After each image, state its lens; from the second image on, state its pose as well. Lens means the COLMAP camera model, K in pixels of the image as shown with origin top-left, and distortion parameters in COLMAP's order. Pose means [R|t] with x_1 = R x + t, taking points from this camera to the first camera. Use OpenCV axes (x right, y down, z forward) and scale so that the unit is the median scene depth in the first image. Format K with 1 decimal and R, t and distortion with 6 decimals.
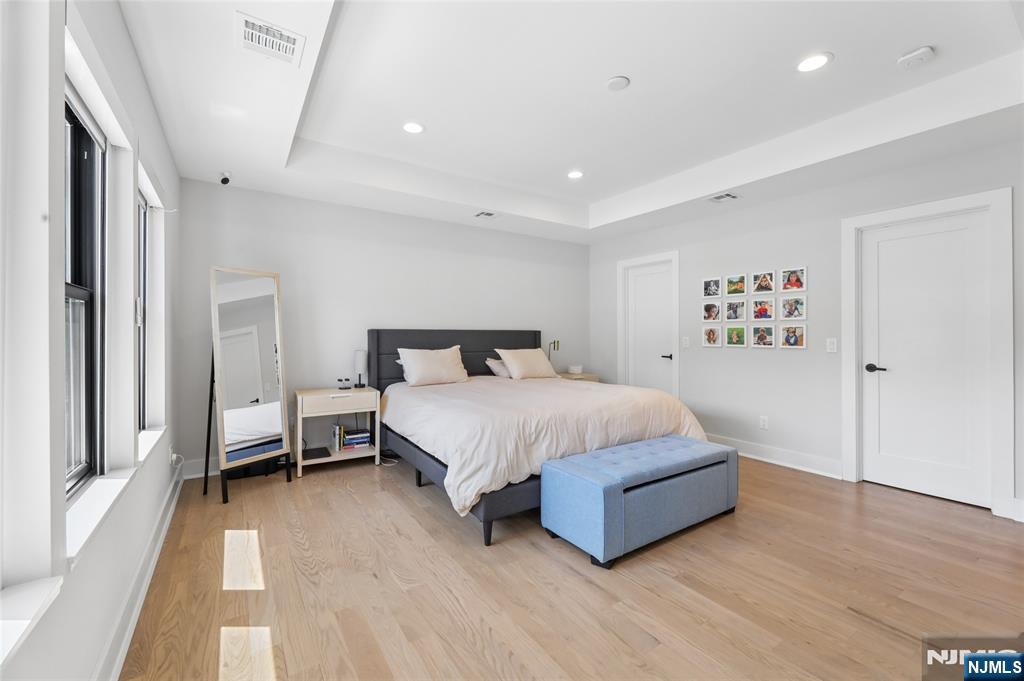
lens RADIAL K [[417.9, 0, 510.3], [0, 417.9, 338.8], [0, 0, 1]] dist [-0.007487, 0.001616]
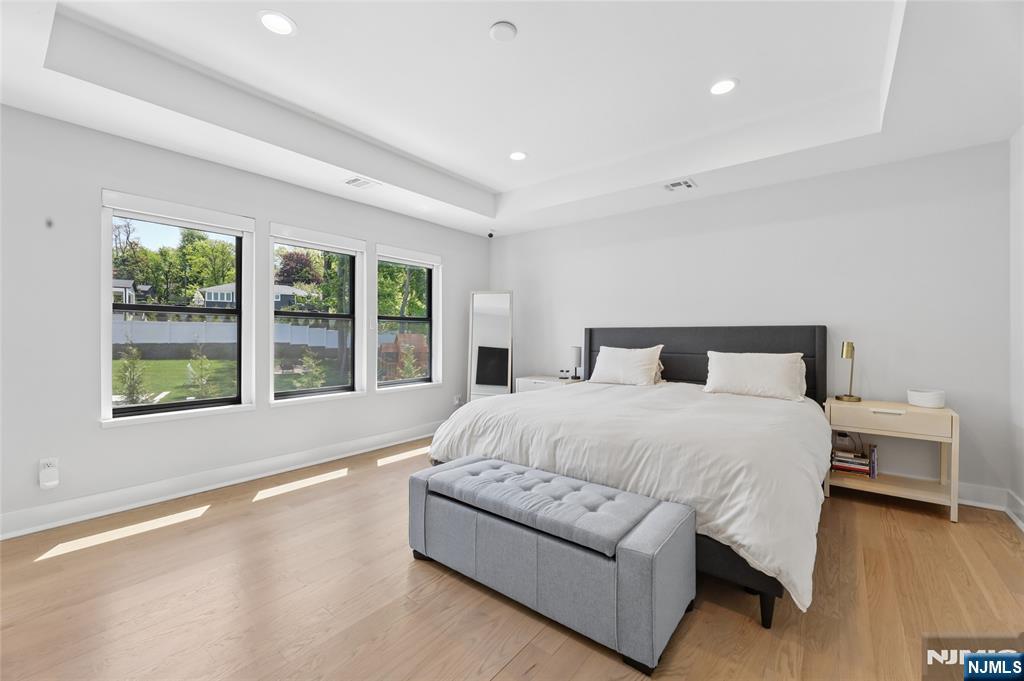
lens RADIAL K [[417.9, 0, 511.9], [0, 417.9, 339.6], [0, 0, 1]] dist [-0.007487, 0.001616]
pose [[0.310918, 0.010895, -0.950374, 0.954308], [-0.009585, 0.999919, 0.008327, 0.000039], [0.950388, 0.006520, 0.310998, 0.669687]]
